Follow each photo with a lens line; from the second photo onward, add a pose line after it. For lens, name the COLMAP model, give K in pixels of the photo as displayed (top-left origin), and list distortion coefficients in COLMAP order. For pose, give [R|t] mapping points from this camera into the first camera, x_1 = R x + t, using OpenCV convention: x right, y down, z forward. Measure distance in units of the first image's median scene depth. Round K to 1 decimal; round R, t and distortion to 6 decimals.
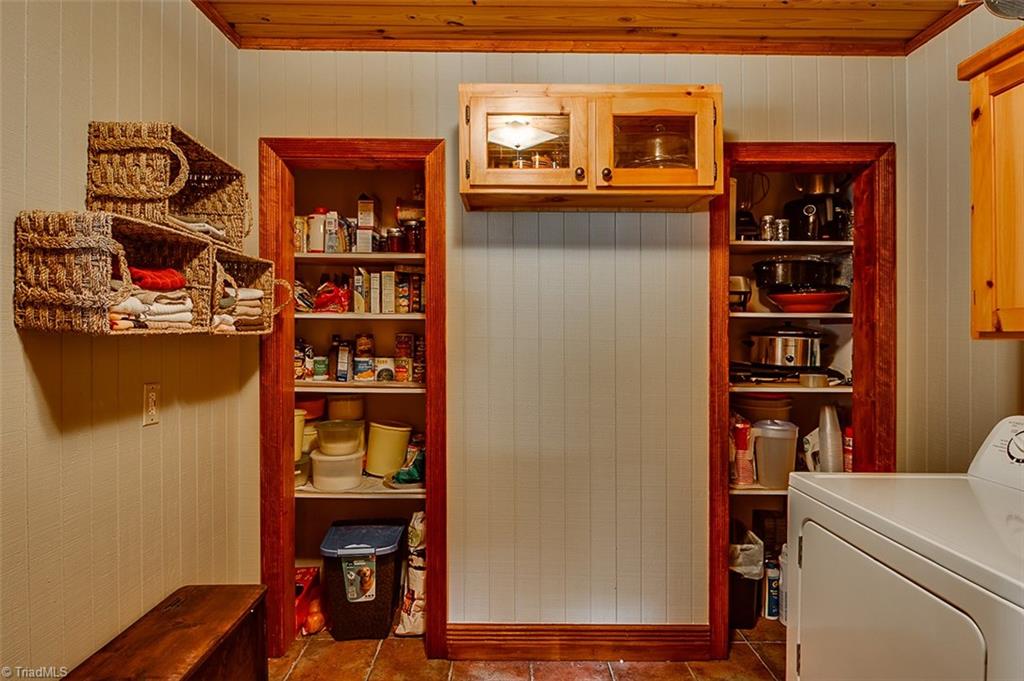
lens RADIAL K [[571.0, 0, 511.1], [0, 571.0, 337.9], [0, 0, 1]] dist [-0.003402, -0.001672]
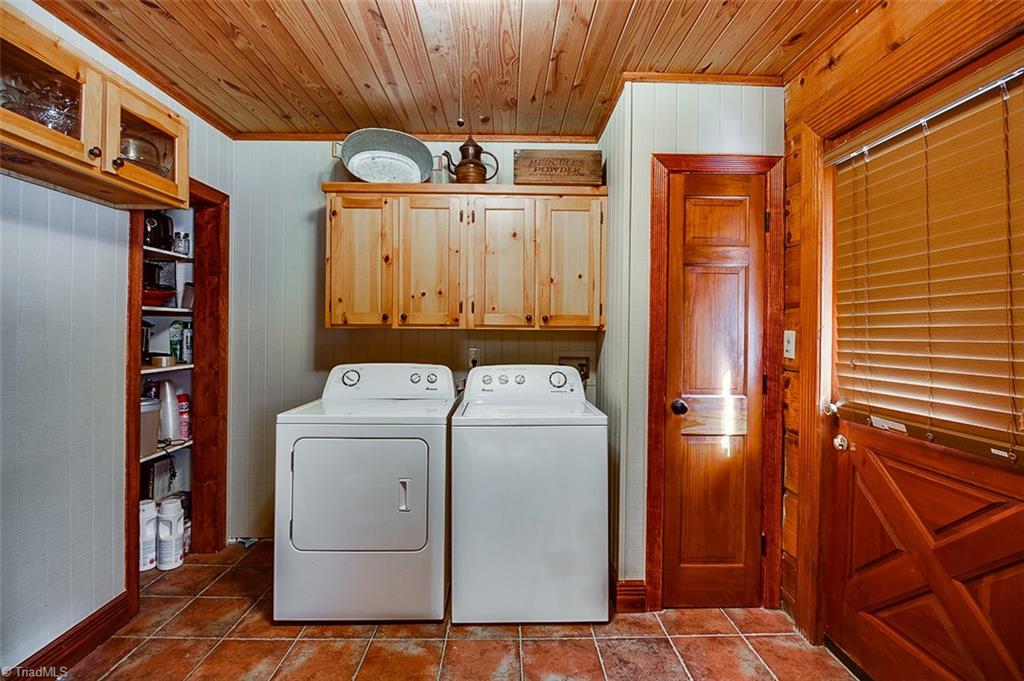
lens RADIAL K [[473.1, 0, 512.9], [0, 473.1, 331.5], [0, 0, 1]] dist [-0.003650, -0.000577]
pose [[-0.008716, -0.010221, 0.999910, -0.567934], [0.003121, 0.999943, 0.010249, 0.000834], [-0.999957, 0.003210, -0.008684, 0.271627]]
